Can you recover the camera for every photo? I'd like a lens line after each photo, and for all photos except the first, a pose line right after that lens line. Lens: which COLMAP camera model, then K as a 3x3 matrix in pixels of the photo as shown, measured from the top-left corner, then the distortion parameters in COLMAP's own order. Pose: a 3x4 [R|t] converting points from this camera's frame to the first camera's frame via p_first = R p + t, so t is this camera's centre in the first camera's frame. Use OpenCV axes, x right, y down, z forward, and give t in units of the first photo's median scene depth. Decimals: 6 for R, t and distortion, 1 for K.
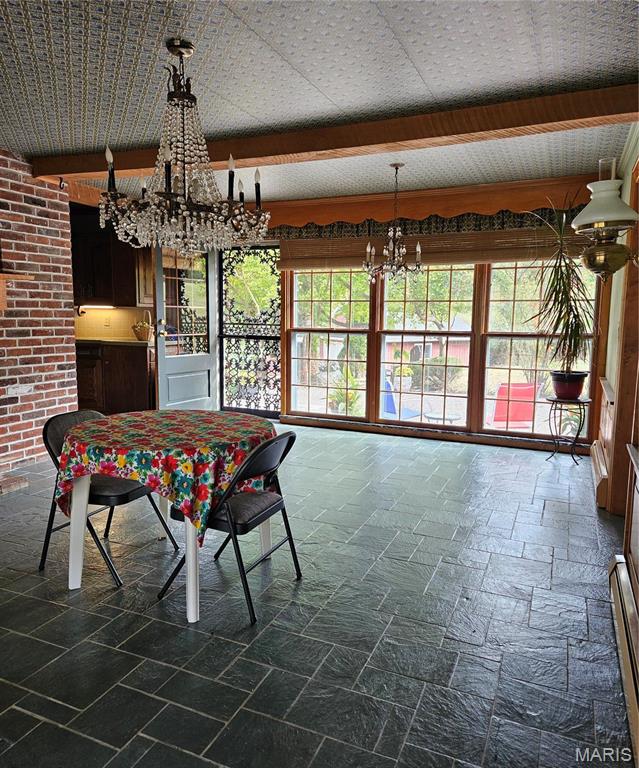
lens RADIAL K [[570.5, 0, 291.4], [0, 570.5, 376.1], [0, 0, 1]] dist [0.065916, -0.064583]
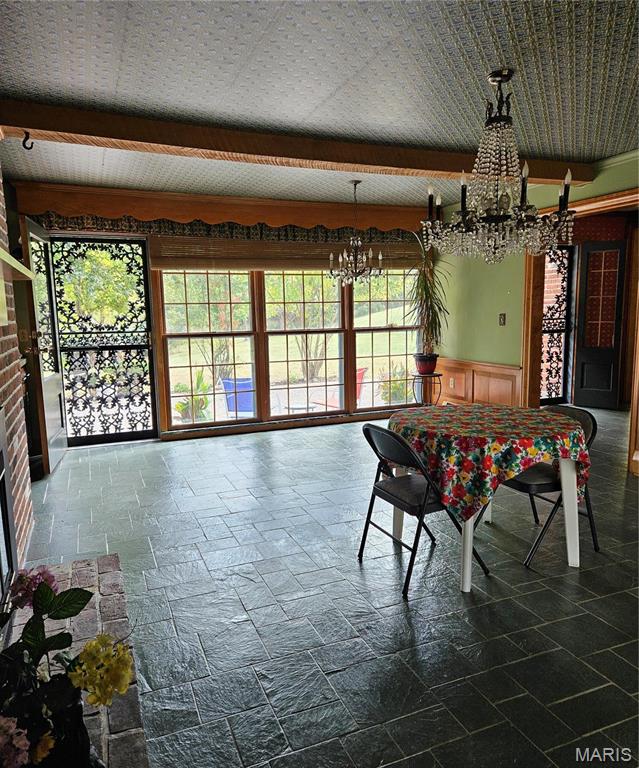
lens RADIAL K [[570.5, 0, 319.1], [0, 570.5, 387.3], [0, 0, 1]] dist [0.065916, -0.064583]
pose [[0.670562, -0.120033, 0.732078, -0.491394], [0.111096, 0.991943, 0.060880, -0.027994], [-0.733488, 0.040507, 0.678494, 0.204505]]
